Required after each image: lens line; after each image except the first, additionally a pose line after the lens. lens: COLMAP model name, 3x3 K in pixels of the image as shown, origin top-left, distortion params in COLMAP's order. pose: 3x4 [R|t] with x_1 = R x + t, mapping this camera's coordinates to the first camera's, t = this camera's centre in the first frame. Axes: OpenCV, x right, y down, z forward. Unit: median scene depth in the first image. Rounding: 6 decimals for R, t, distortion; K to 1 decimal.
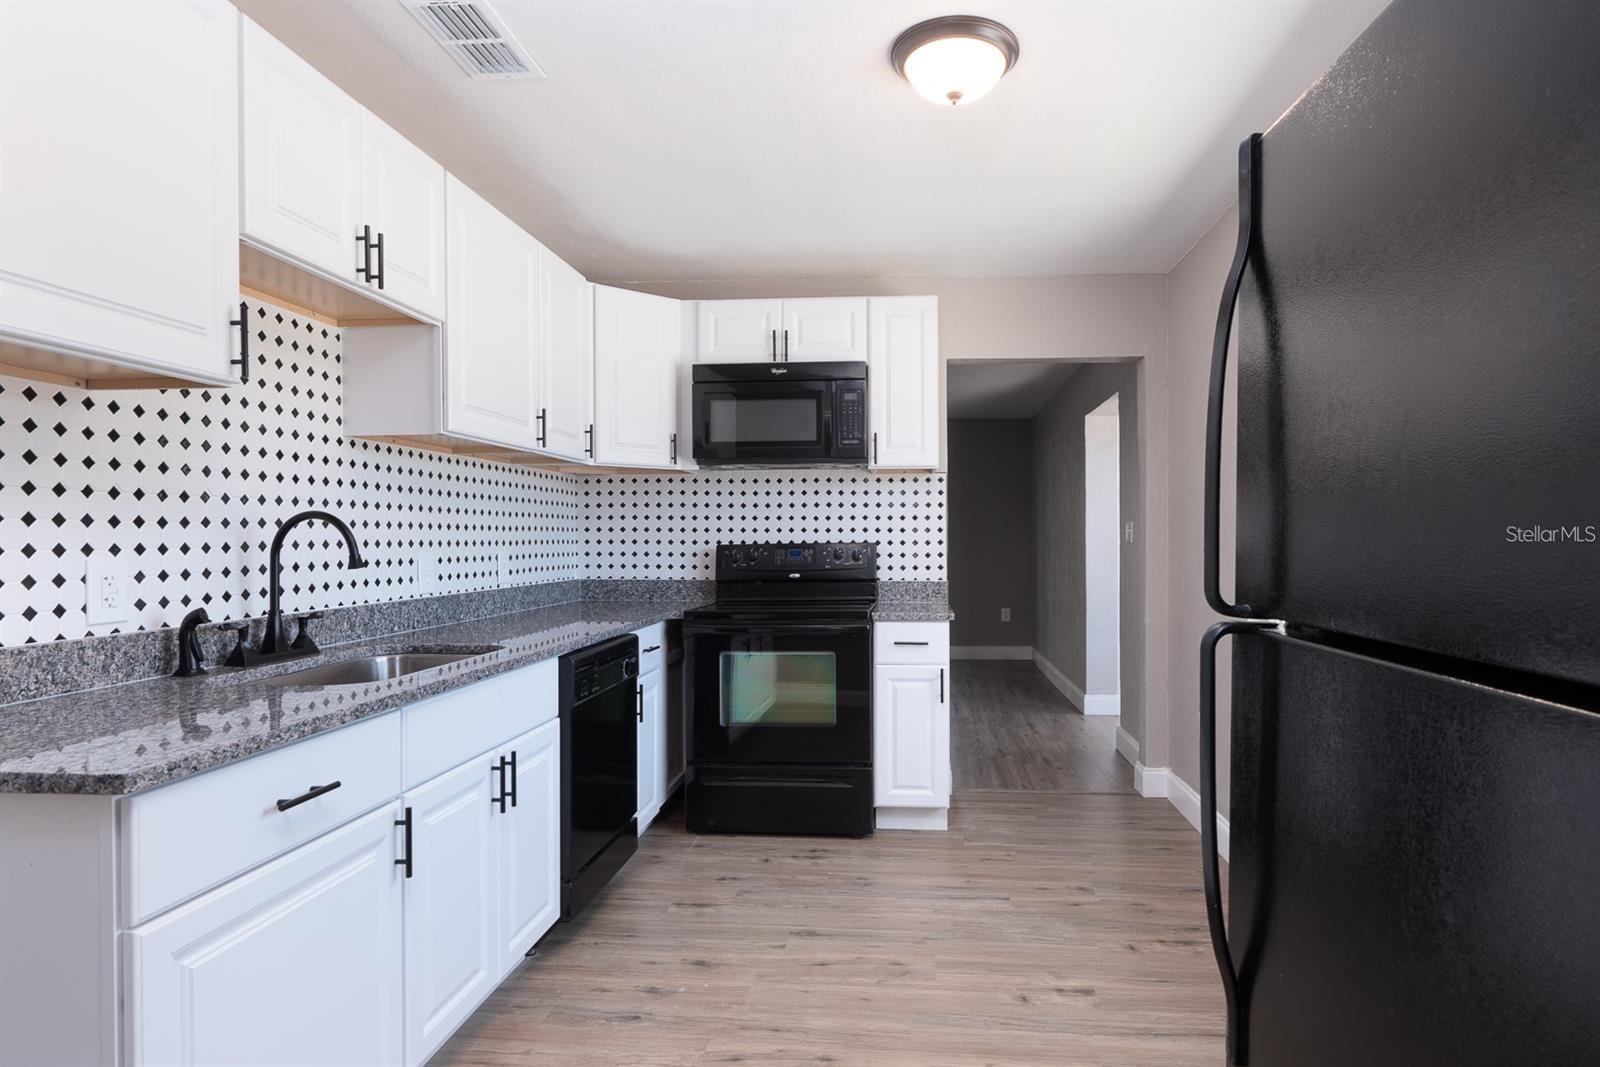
lens RADIAL K [[886.1, 0, 842.2], [0, 886.1, 539.5], [0, 0, 1]] dist [-0.003488, -0.000404]
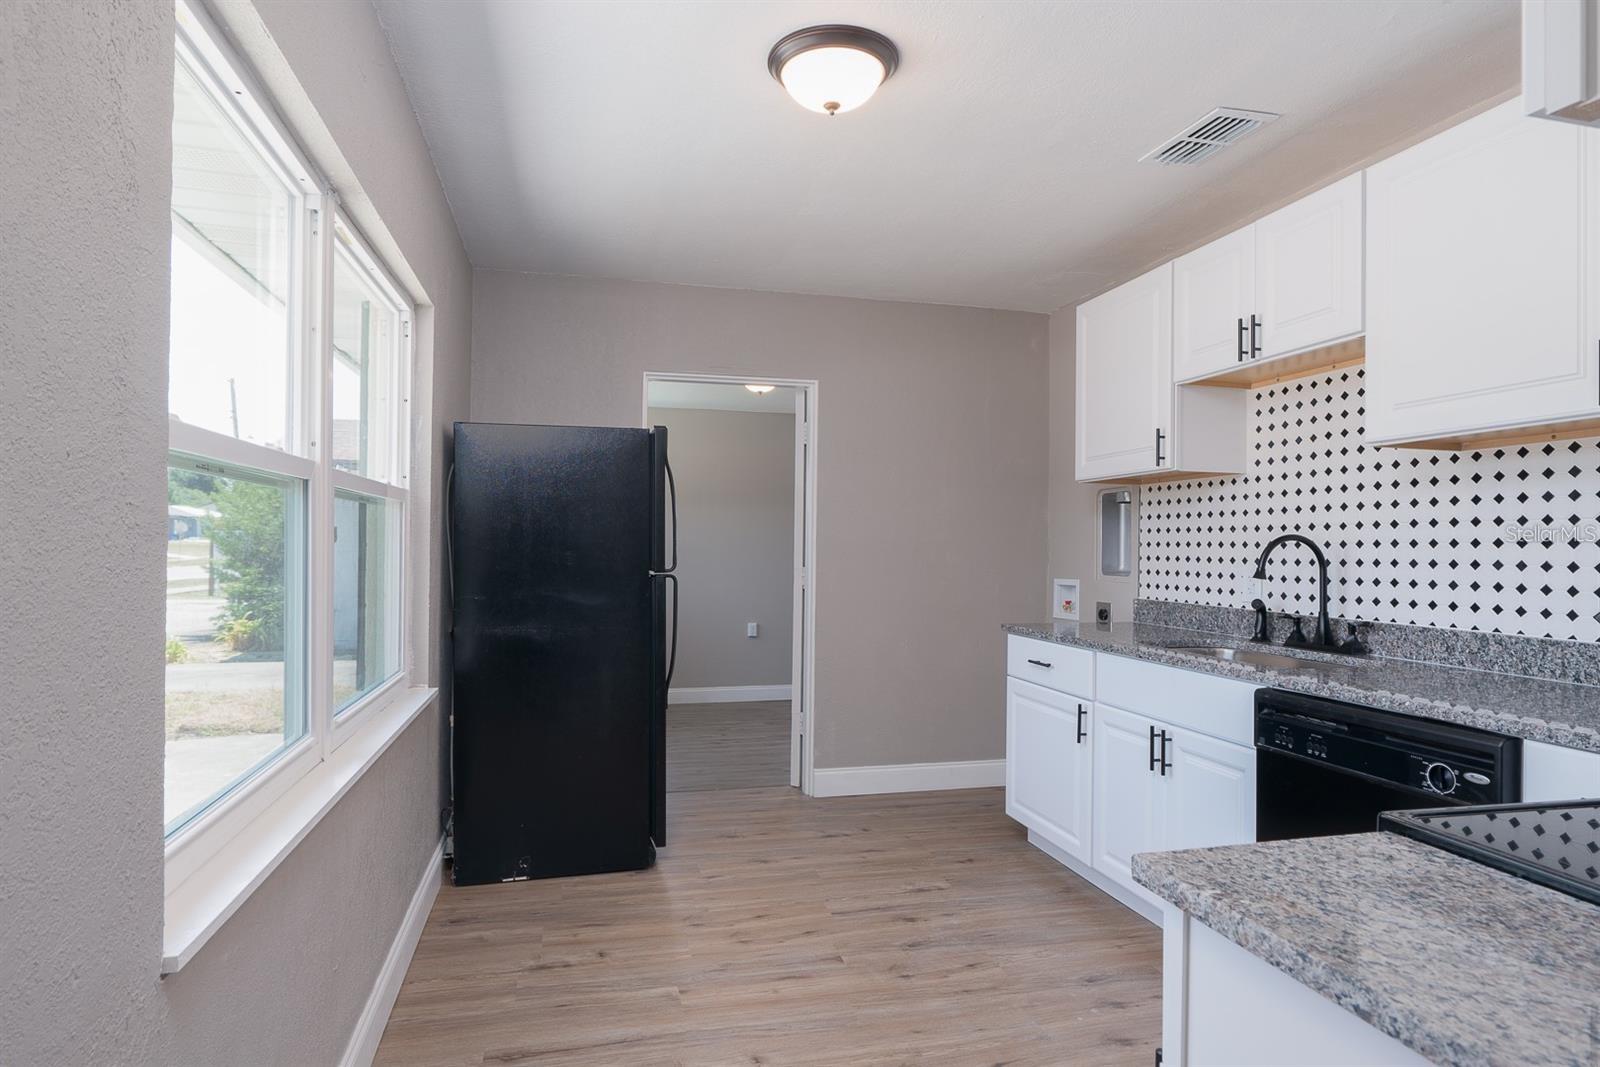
lens RADIAL K [[868.1, 0, 786.7], [0, 868.1, 531.5], [0, 0, 1]] dist [-0.003209, -0.000124]
pose [[-0.946692, -0.012123, -0.321911, 0.351000], [-0.008074, 0.999871, -0.013912, -0.009107], [0.322038, -0.010571, -0.946668, 1.361808]]
